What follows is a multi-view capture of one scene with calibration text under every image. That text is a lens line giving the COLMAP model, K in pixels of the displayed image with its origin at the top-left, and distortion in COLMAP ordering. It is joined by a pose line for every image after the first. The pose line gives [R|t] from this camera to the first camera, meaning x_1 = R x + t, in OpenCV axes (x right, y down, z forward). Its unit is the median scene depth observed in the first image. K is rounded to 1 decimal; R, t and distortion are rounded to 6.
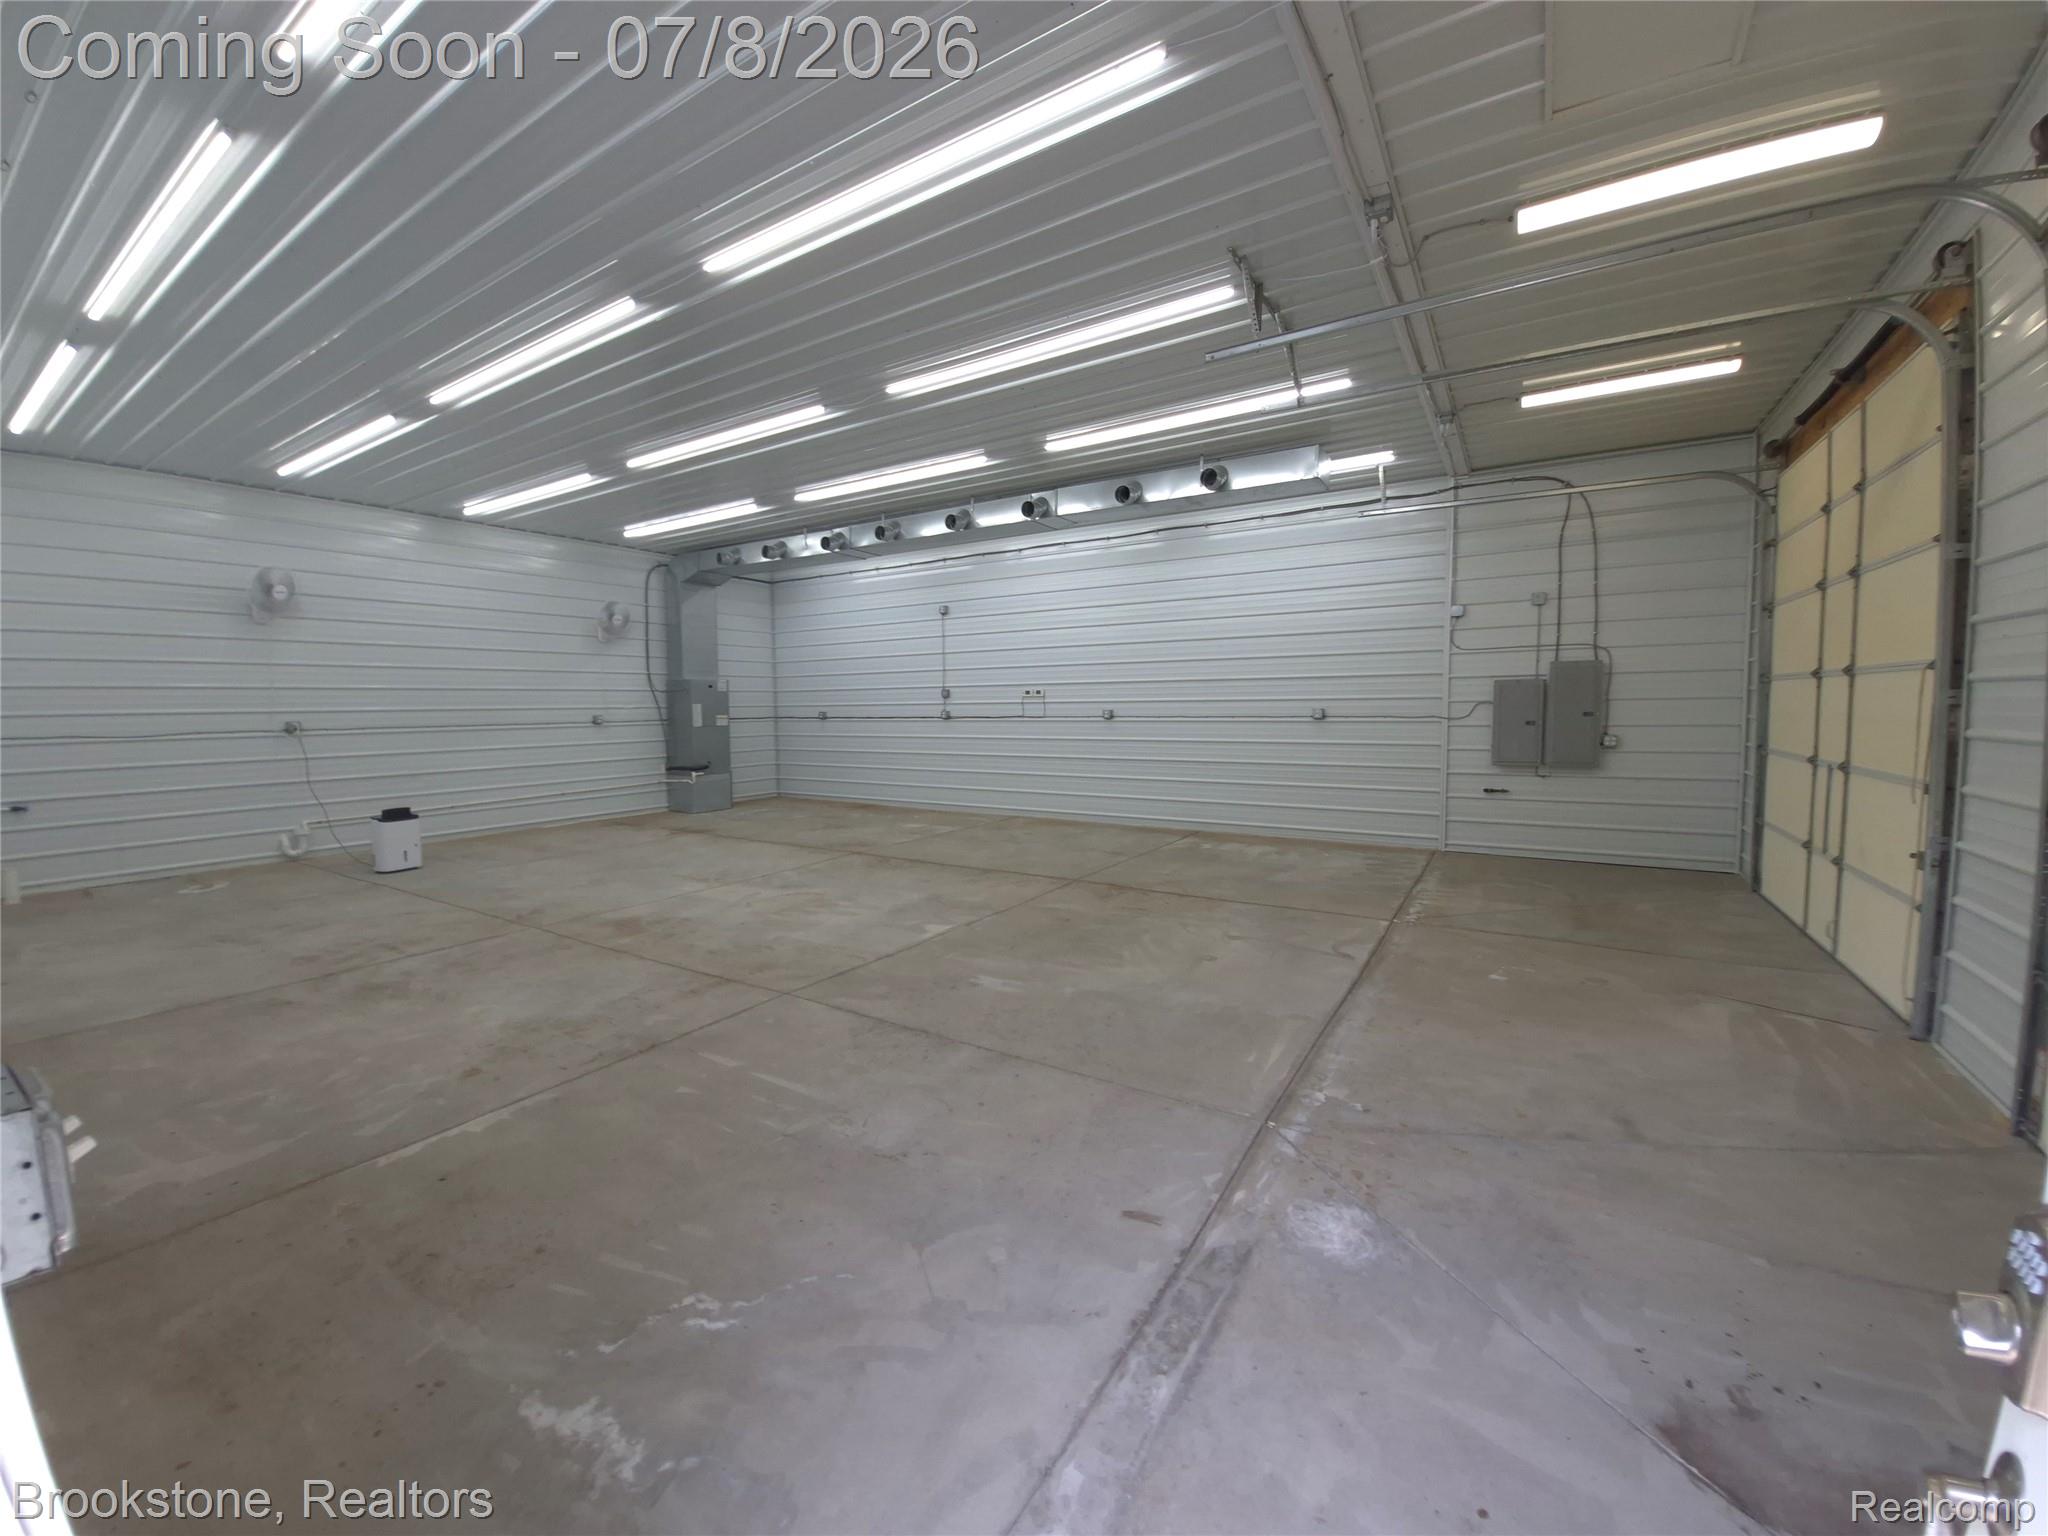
lens RADIAL K [[789.7, 0, 1031.4], [0, 789.7, 759.3], [0, 0, 1]] dist [0.000826, -0.011080]
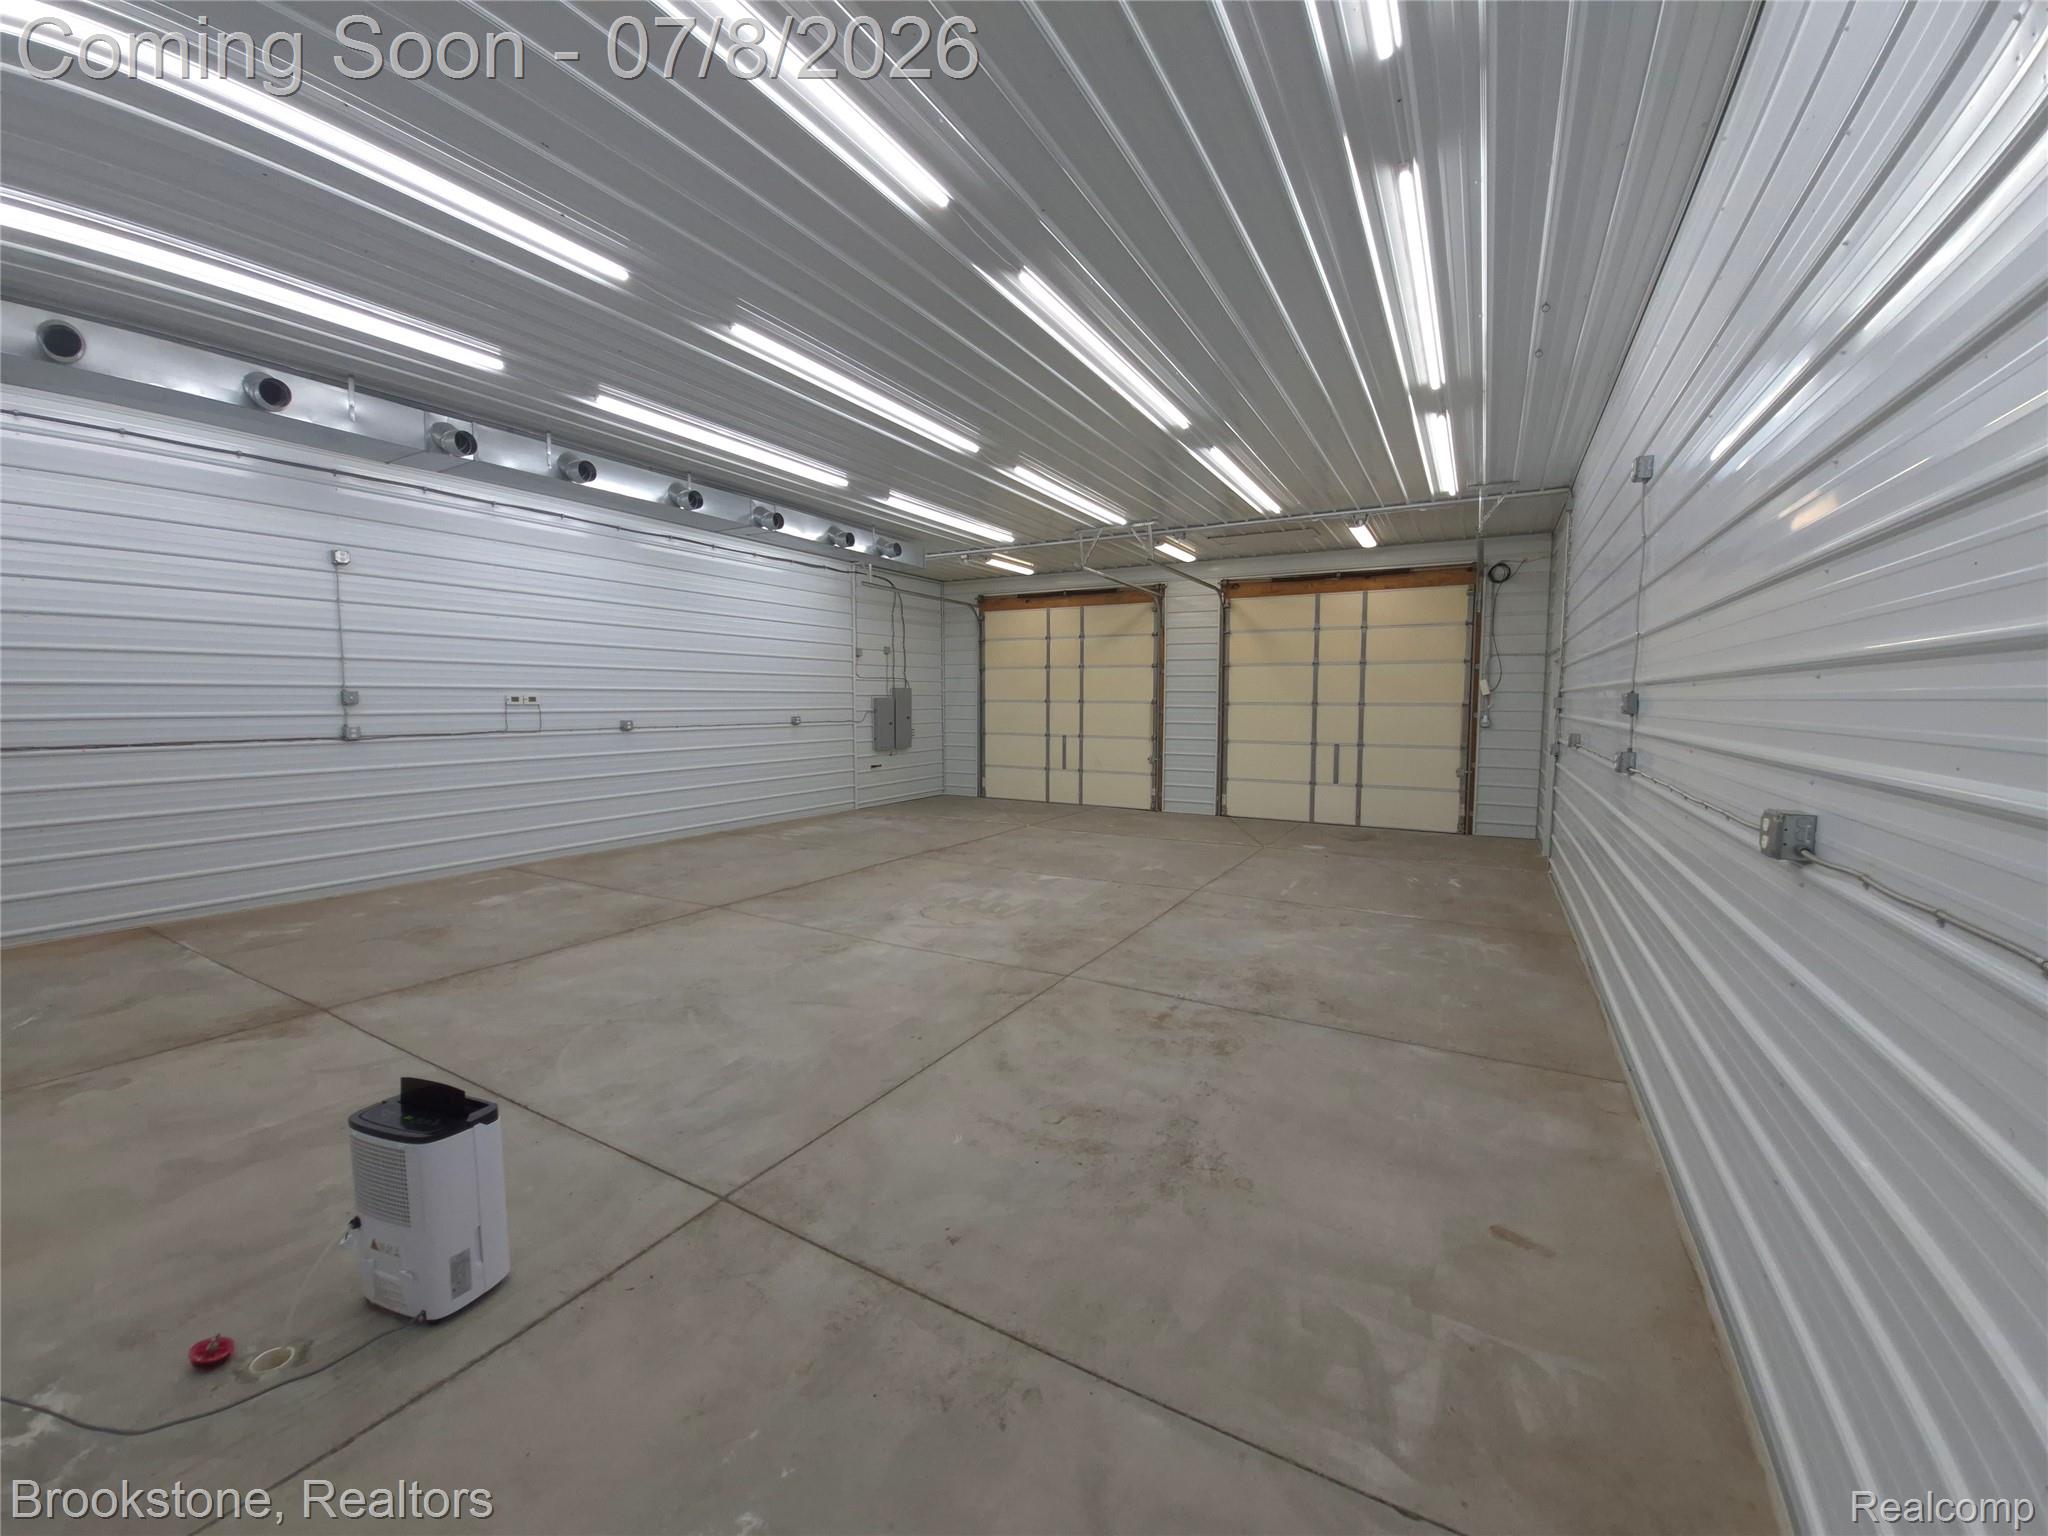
lens RADIAL K [[789.7, 0, 1031.4], [0, 789.7, 759.3], [0, 0, 1]] dist [0.000826, -0.011080]
pose [[-0.029853, -0.064148, 0.997494, -1.029352], [0.065912, 0.995640, 0.066002, -0.060100], [-0.997379, 0.067717, -0.025495, 0.723732]]
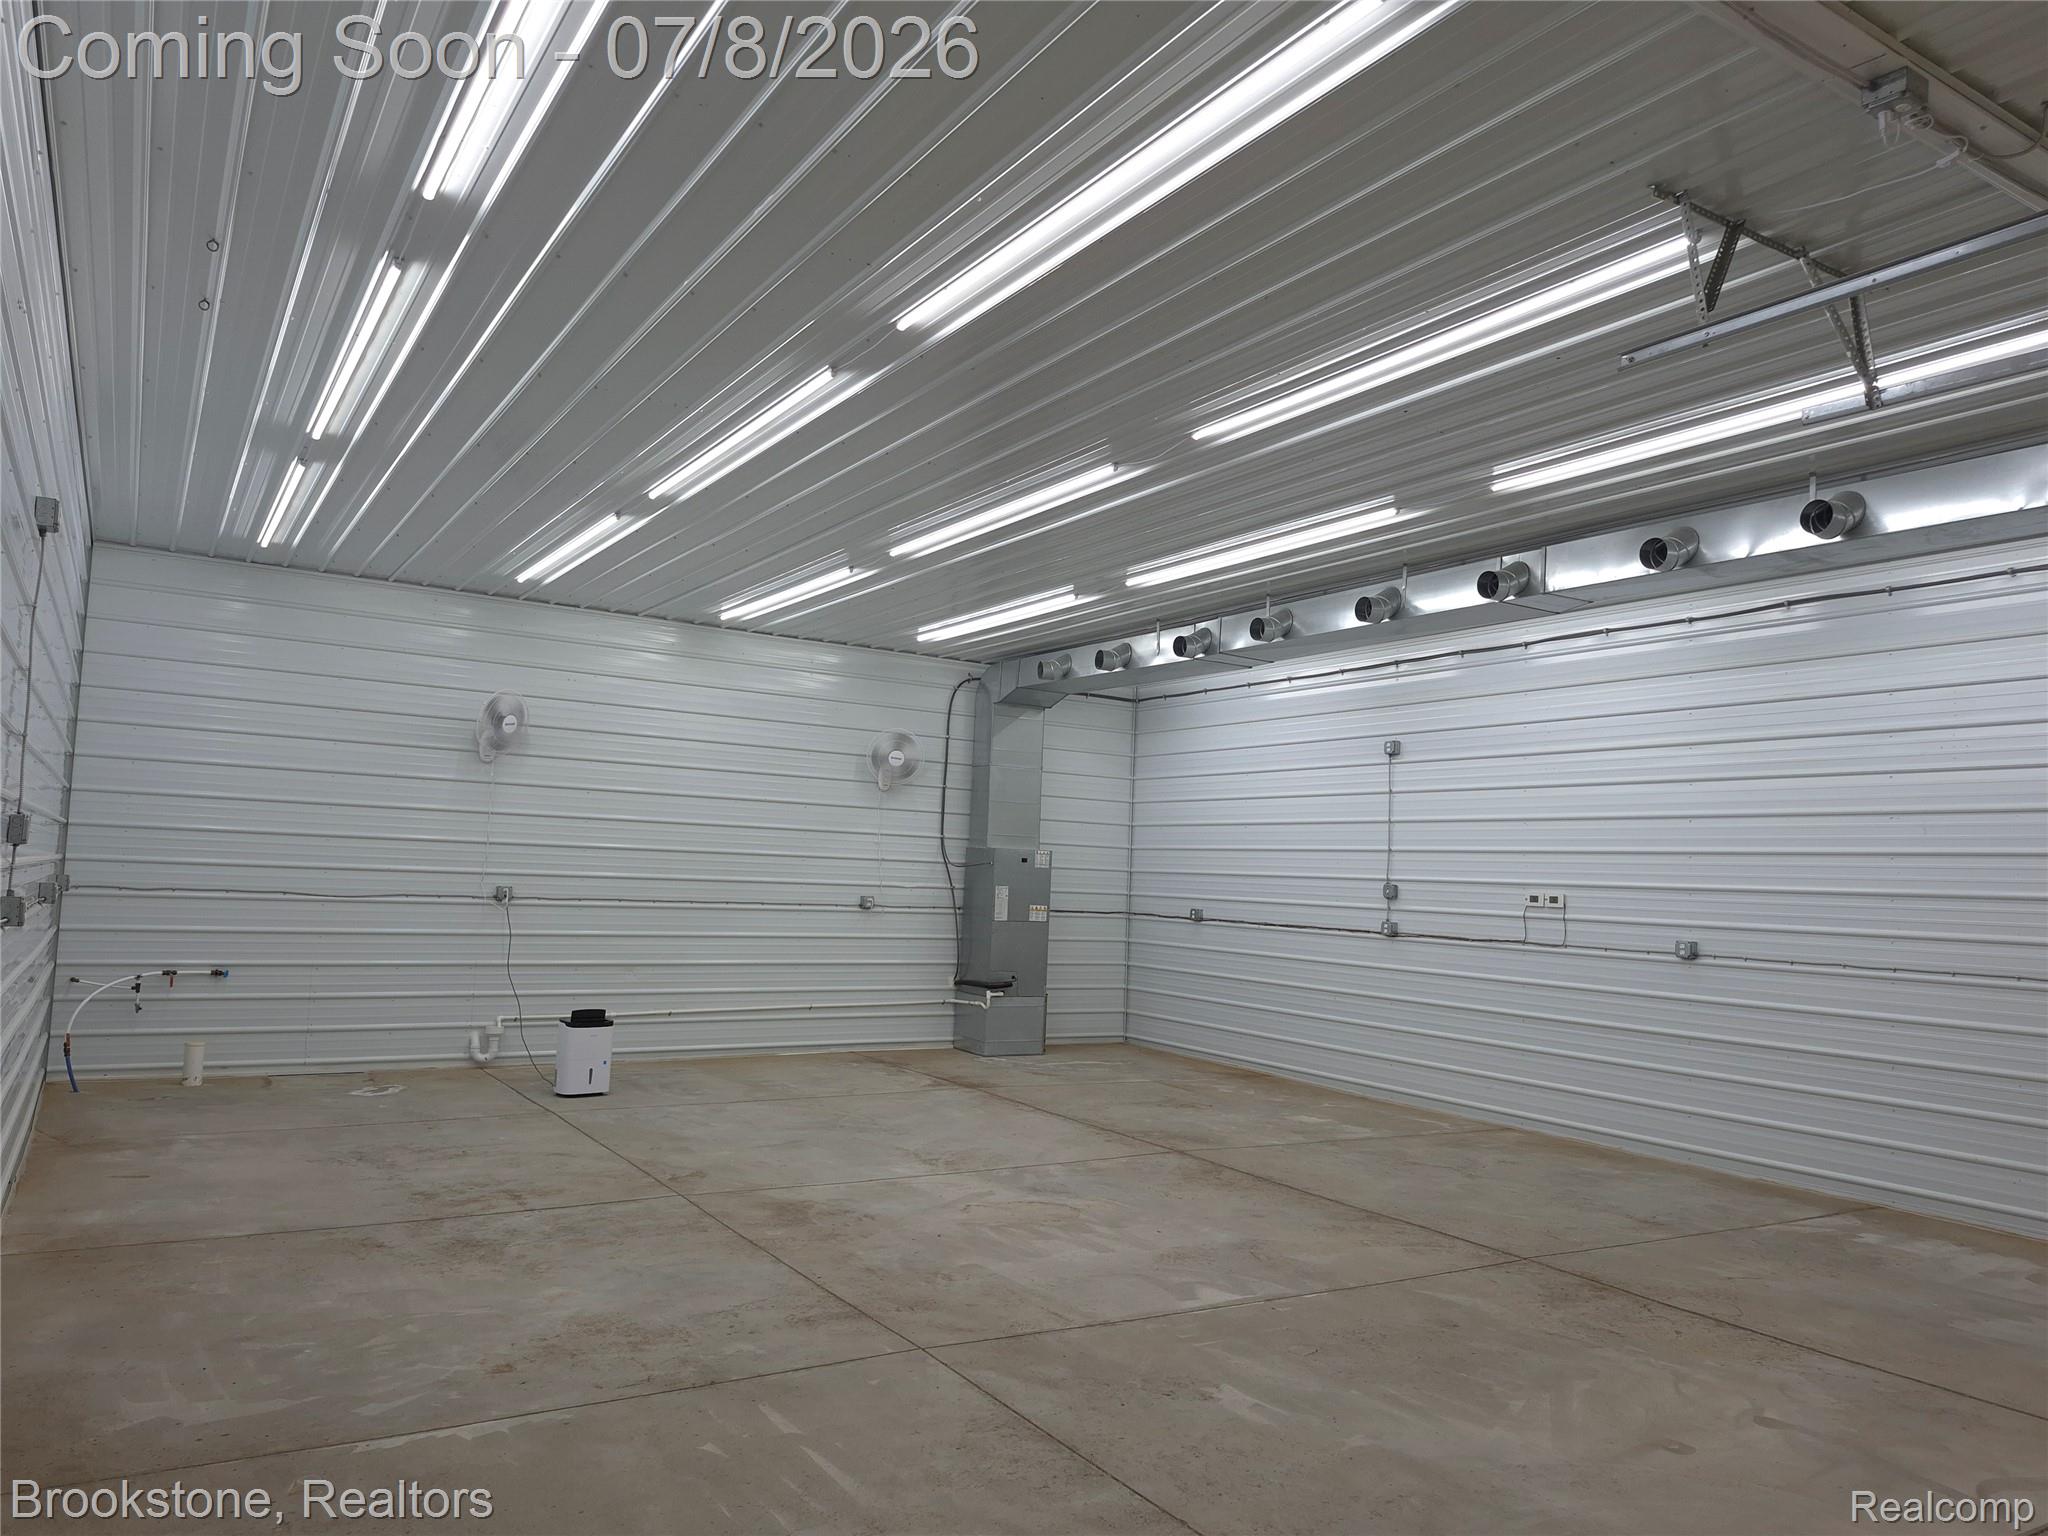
lens RADIAL K [[1389.8, 0, 1024.3], [0, 1389.8, 790.5], [0, 0, 1]] dist [0.114616, -0.160196]
pose [[0.898024, 0.020218, -0.439481, 0.141978], [-0.082037, 0.989118, -0.122129, -0.013884], [0.432229, 0.145728, 0.889911, -0.039962]]
